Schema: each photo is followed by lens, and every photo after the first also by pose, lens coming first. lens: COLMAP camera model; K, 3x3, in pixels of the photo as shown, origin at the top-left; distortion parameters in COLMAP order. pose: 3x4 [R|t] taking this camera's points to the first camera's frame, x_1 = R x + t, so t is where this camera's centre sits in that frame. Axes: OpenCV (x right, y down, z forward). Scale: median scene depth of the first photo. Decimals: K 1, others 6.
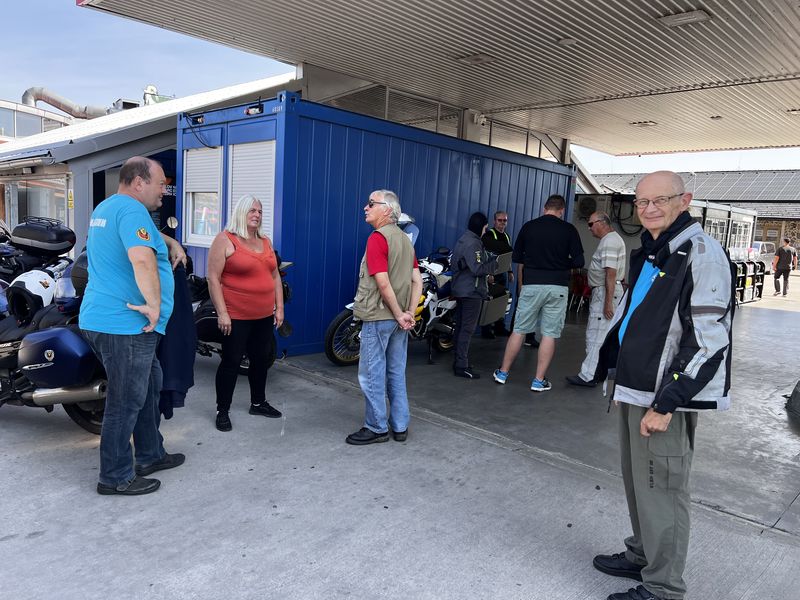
lens RADIAL K [[608.8, 0, 397.6], [0, 608.8, 303.8], [0, 0, 1]] dist [0.007874, -0.001752]
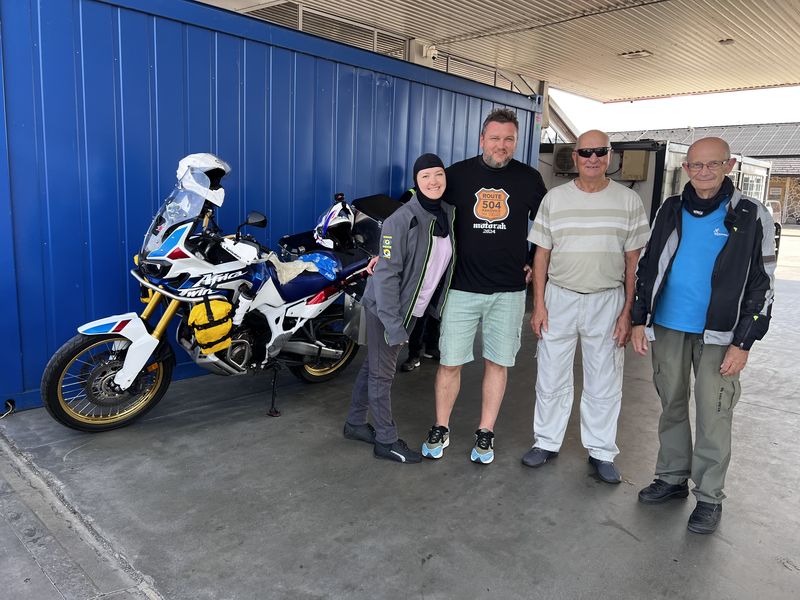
lens RADIAL K [[608.8, 0, 402.3], [0, 608.8, 298.6], [0, 0, 1]] dist [0.007874, -0.001752]
pose [[0.999572, -0.026858, 0.011614, 0.081116], [0.026352, 0.998781, 0.041743, -0.015546], [-0.012721, -0.041419, 0.999061, 0.193469]]
